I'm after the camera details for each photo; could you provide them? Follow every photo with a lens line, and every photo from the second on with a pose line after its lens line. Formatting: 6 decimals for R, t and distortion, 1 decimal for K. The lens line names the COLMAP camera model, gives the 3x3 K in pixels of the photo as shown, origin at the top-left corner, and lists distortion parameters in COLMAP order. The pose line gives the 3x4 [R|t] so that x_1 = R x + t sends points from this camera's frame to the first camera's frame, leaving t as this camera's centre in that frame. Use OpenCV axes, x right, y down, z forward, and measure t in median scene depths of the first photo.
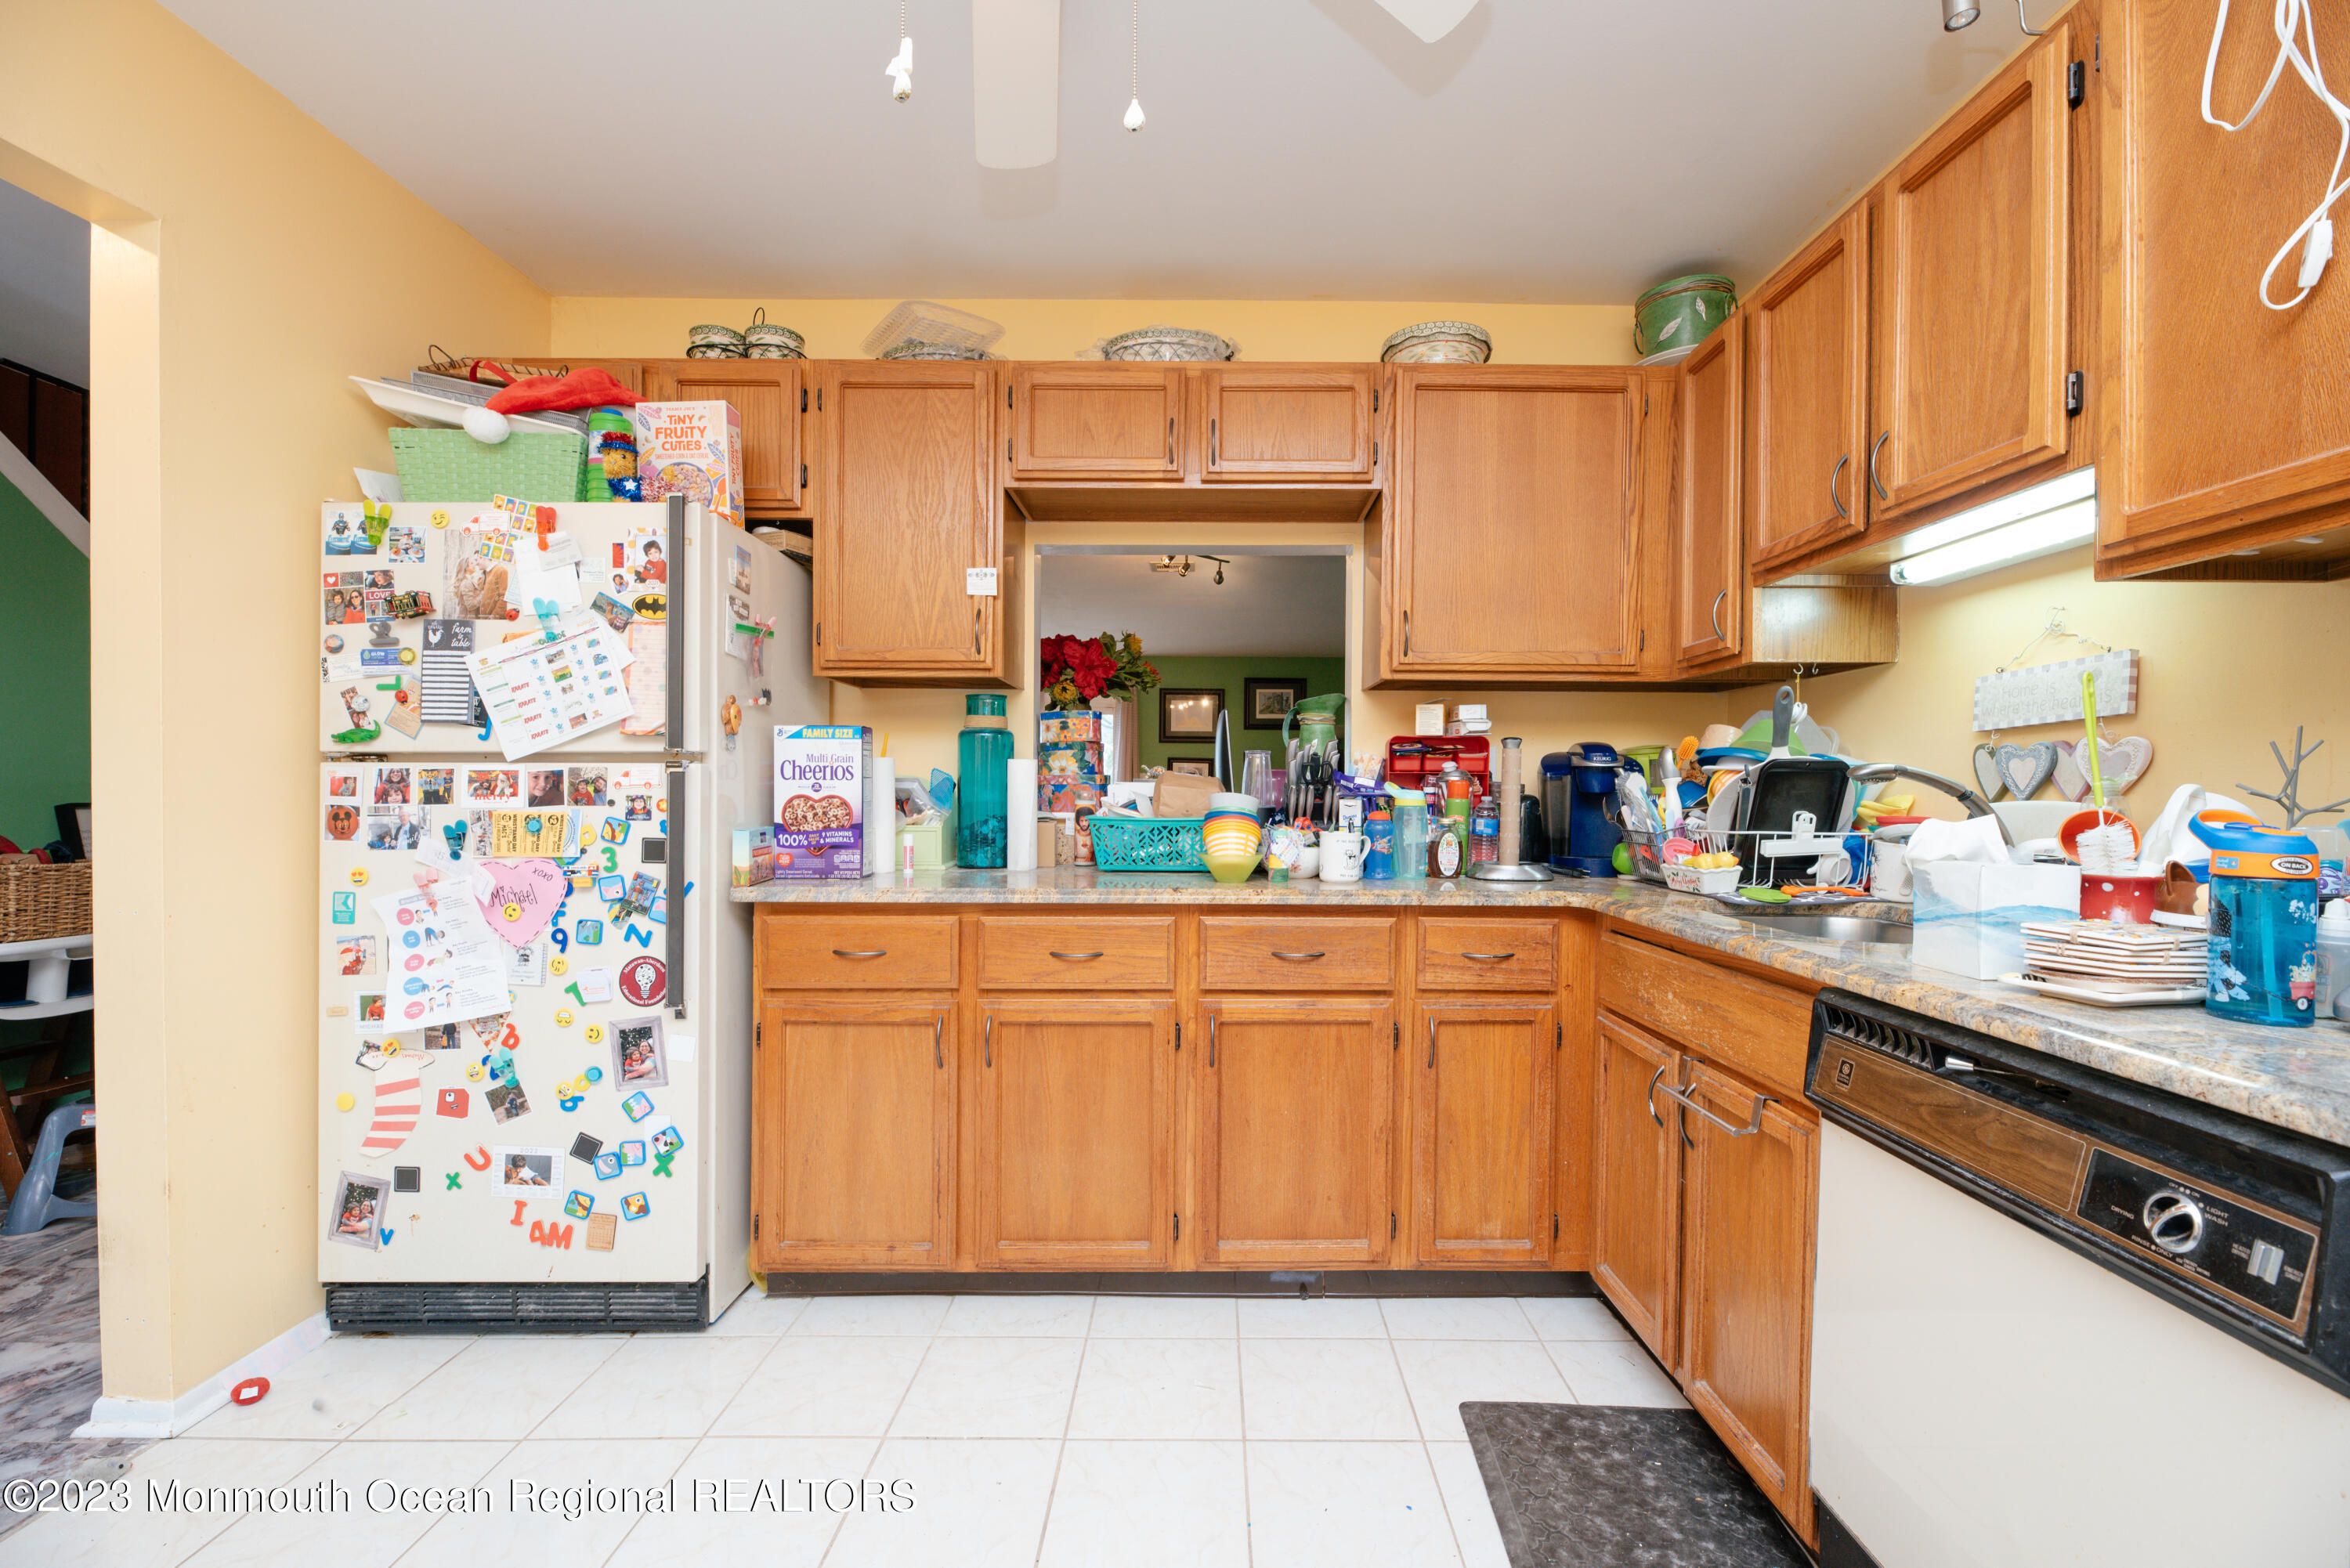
lens RADIAL K [[929.4, 0, 1175.0], [0, 929.4, 784.0], [0, 0, 1]] dist [0.000490, 0.000053]
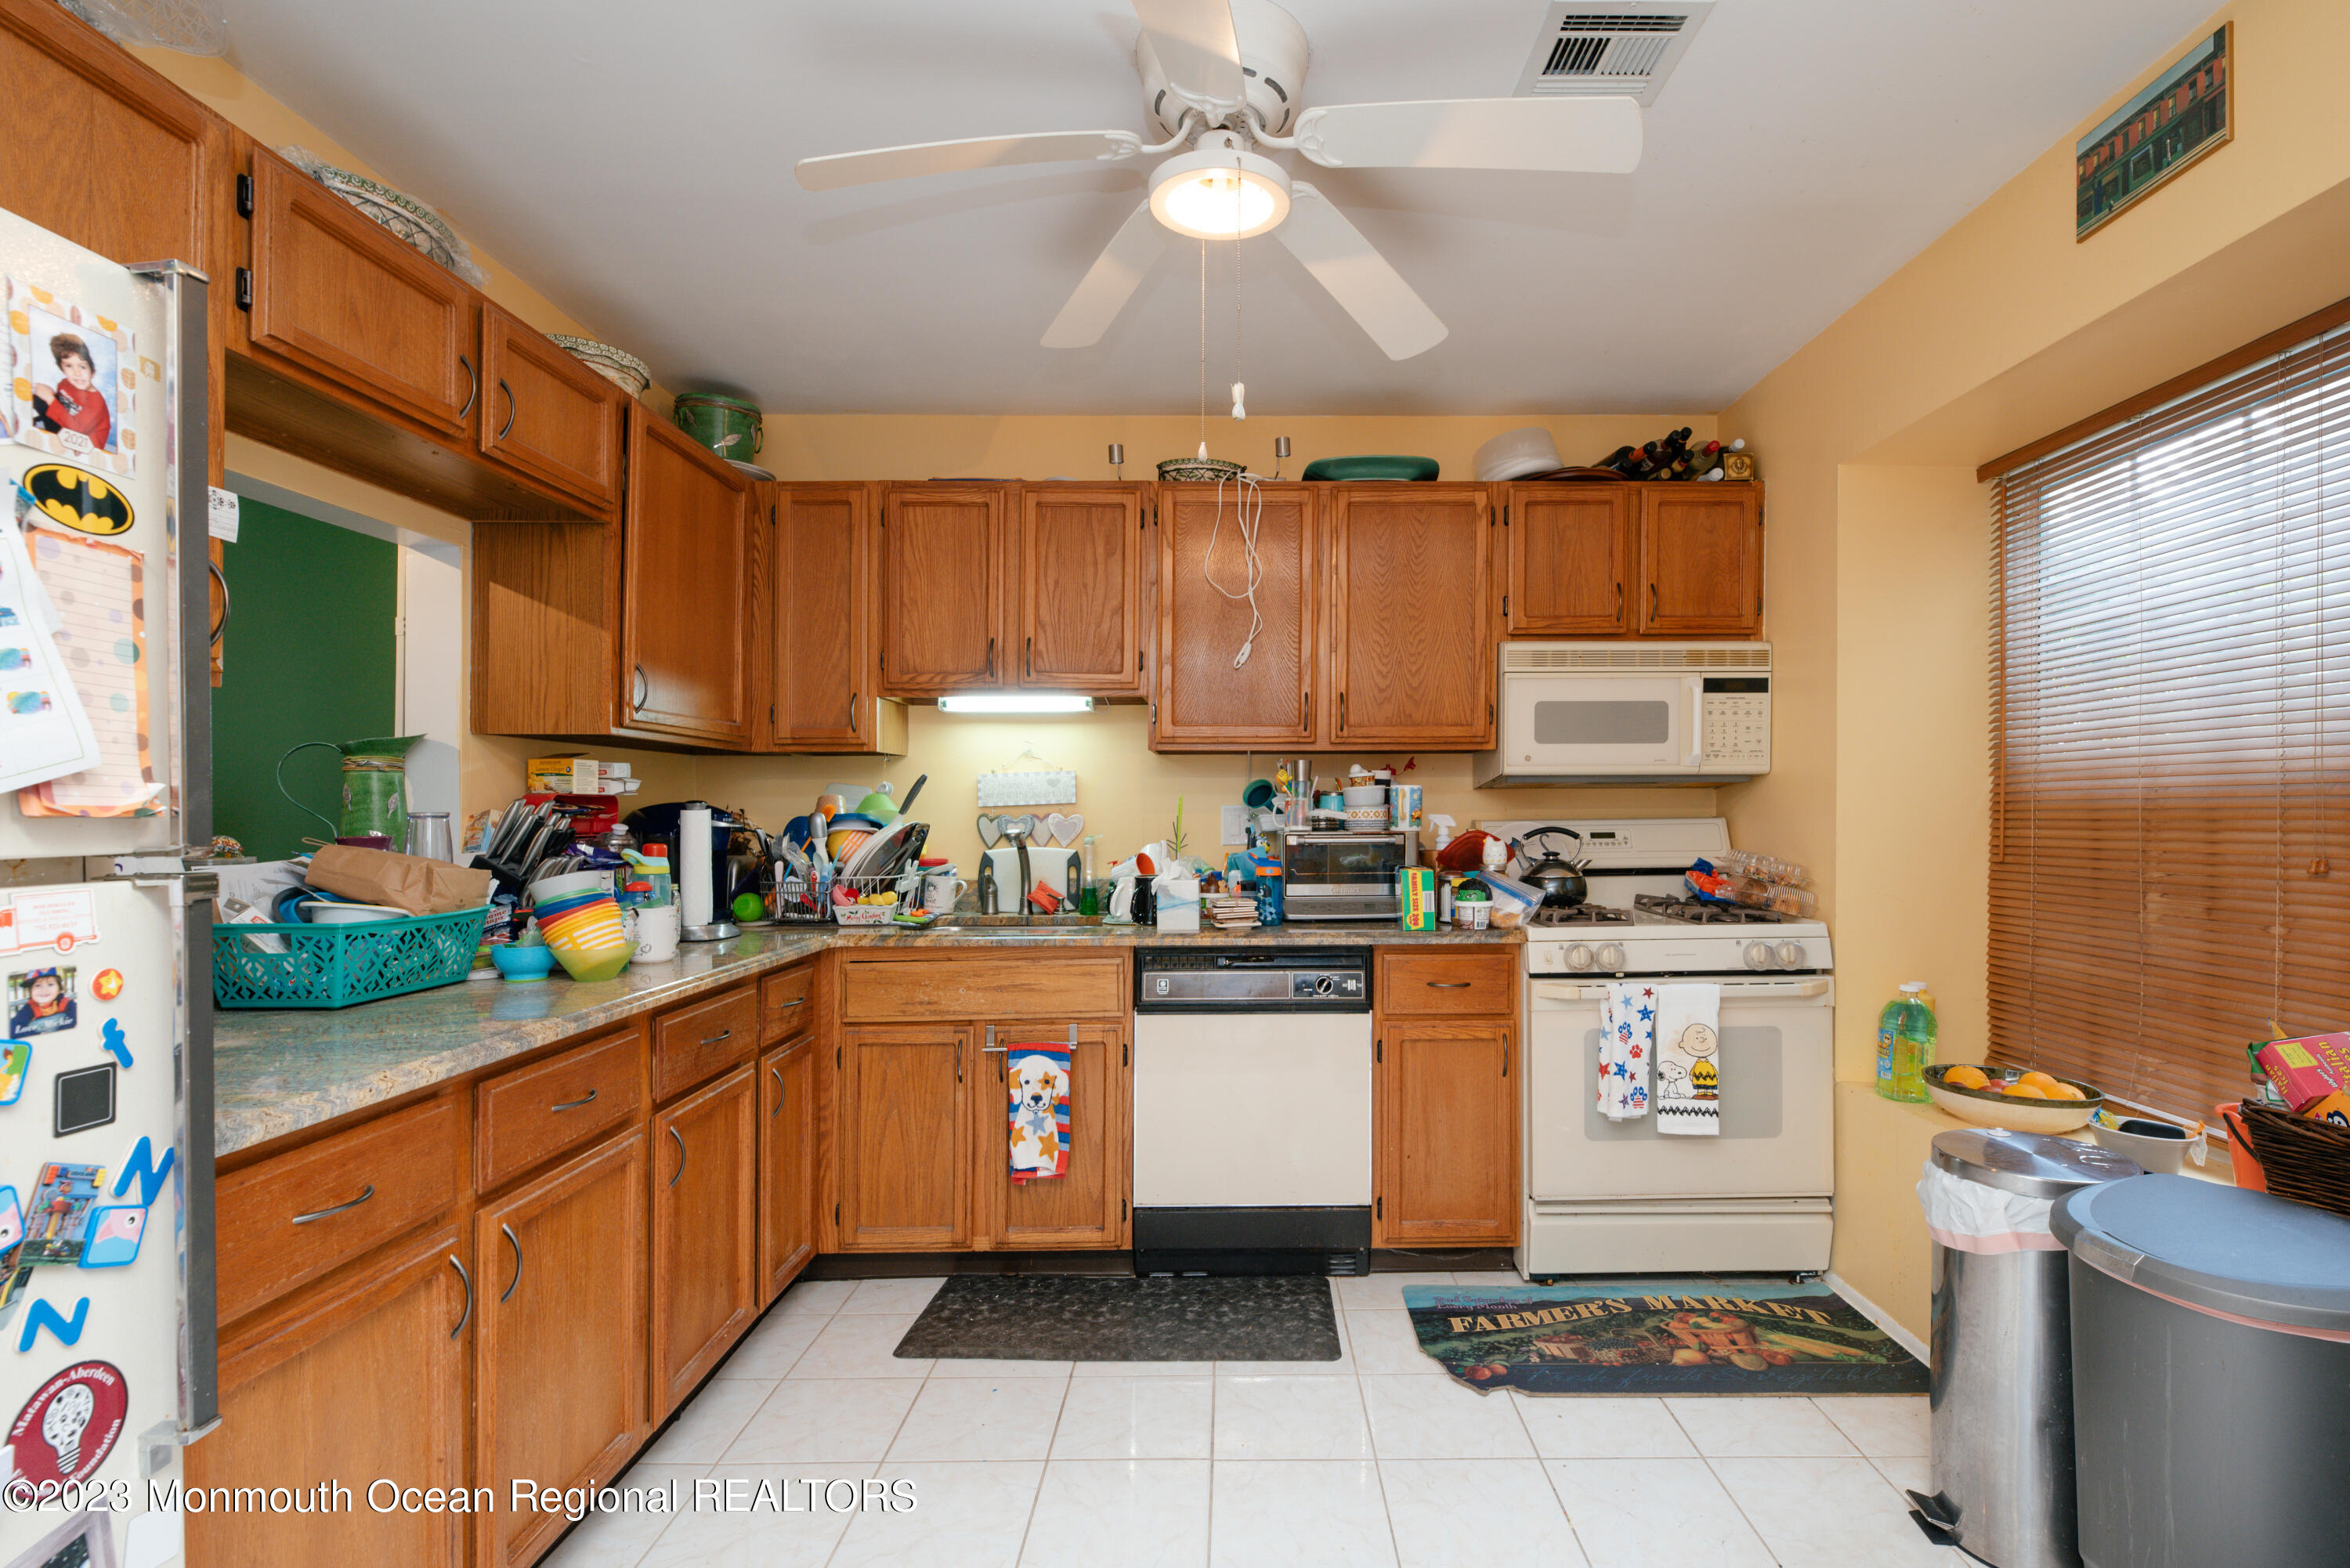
lens RADIAL K [[1076.3, 0, 1179.2], [0, 1076.3, 806.1], [0, 0, 1]] dist [-0.001891, -0.000642]
pose [[0.060793, -0.002042, 0.998148, -1.003522], [0.004182, 0.999990, 0.001791, -0.055873], [-0.998142, 0.004066, 0.060801, 0.493975]]
